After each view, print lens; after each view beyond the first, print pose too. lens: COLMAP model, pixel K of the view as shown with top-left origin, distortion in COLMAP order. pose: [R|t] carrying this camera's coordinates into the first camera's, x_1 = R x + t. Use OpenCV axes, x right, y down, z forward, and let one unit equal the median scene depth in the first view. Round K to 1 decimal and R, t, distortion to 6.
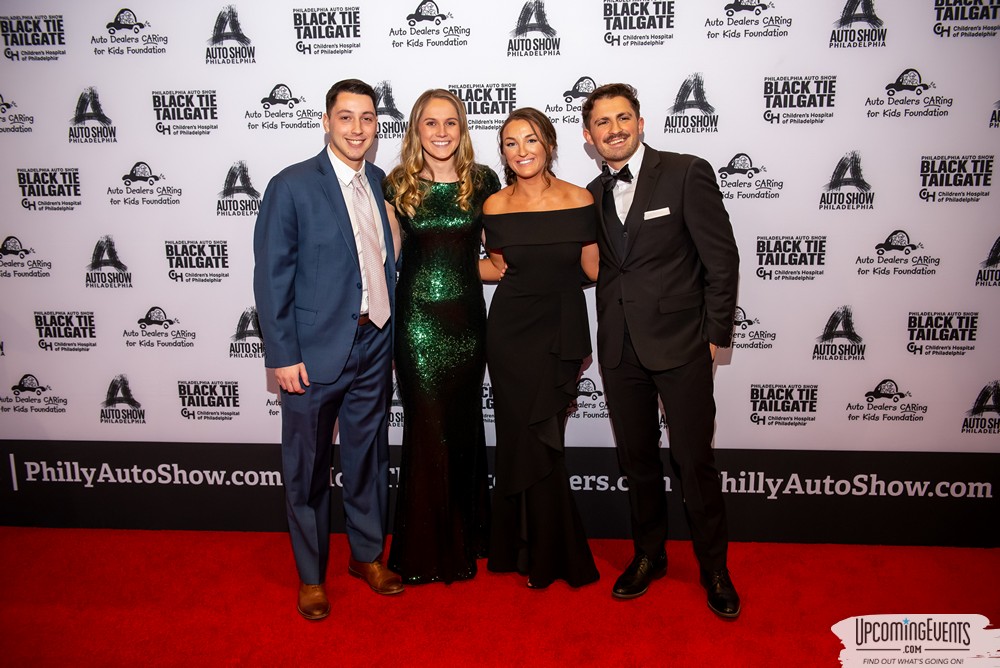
lens RADIAL K [[895.7, 0, 498.3], [0, 895.7, 346.4], [0, 0, 1]] dist [0.007630, -0.000151]
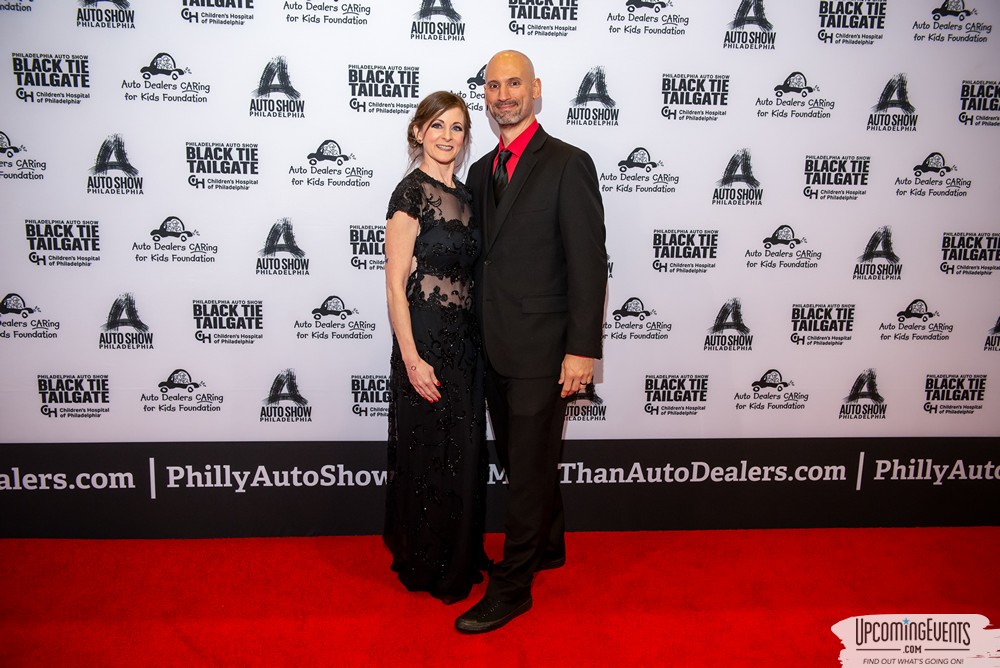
lens RADIAL K [[914.4, 0, 496.3], [0, 914.4, 331.2], [0, 0, 1]] dist [0.029623, -0.004489]
pose [[0.984691, 0.000879, 0.174307, -0.366707], [0.000212, 0.999980, -0.006241, -0.001339], [-0.174310, 0.006183, 0.984672, 0.033415]]
